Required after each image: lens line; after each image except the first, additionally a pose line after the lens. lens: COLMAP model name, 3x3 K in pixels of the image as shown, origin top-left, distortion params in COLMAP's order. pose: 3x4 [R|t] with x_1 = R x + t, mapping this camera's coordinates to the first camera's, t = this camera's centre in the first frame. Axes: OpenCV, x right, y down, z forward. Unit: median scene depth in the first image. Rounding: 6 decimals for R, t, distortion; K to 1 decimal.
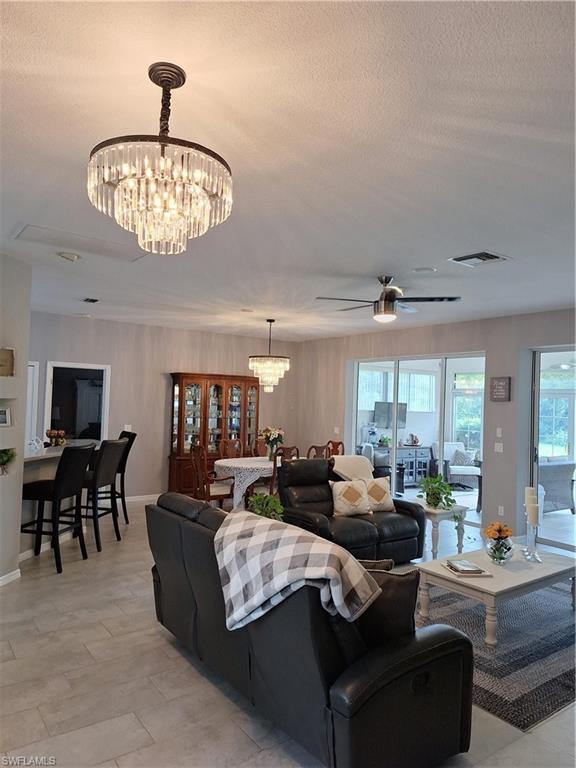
lens RADIAL K [[529.7, 0, 286.6], [0, 529.7, 383.5], [0, 0, 1]] dist [0.063962, -0.005798]
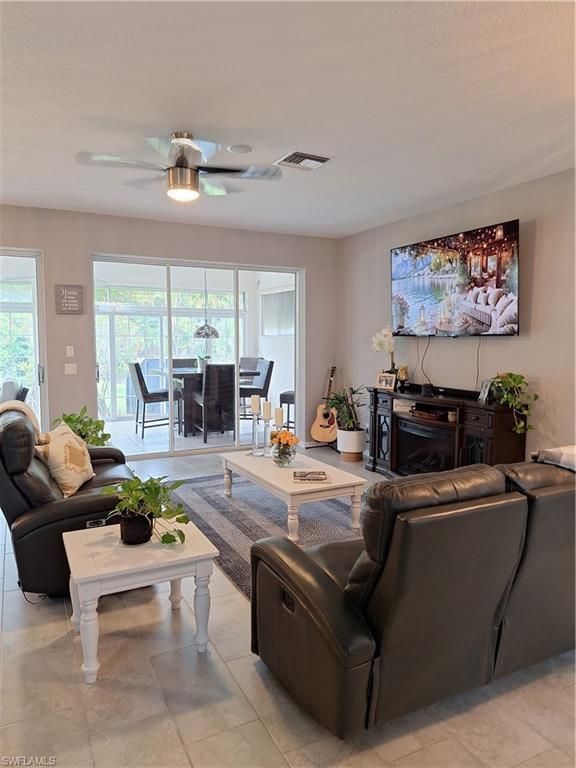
lens RADIAL K [[529.7, 0, 275.2], [0, 529.7, 383.7], [0, 0, 1]] dist [0.063962, -0.005798]
pose [[0.161742, -0.120890, 0.979400, -0.468322], [-0.031795, 0.991314, 0.127612, 0.028690], [-0.986321, -0.051780, 0.156493, 0.658953]]
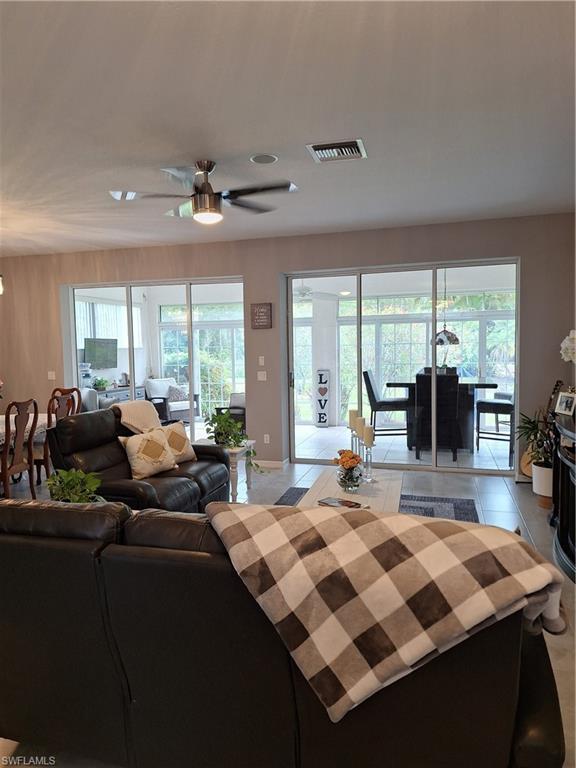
lens RADIAL K [[529.7, 0, 290.3], [0, 529.7, 382.3], [0, 0, 1]] dist [0.063962, -0.005798]
pose [[0.791987, -0.092058, 0.603558, -0.177438], [0.024305, 0.992537, 0.119494, 0.020059], [-0.610054, -0.079968, 0.788314, 0.250261]]
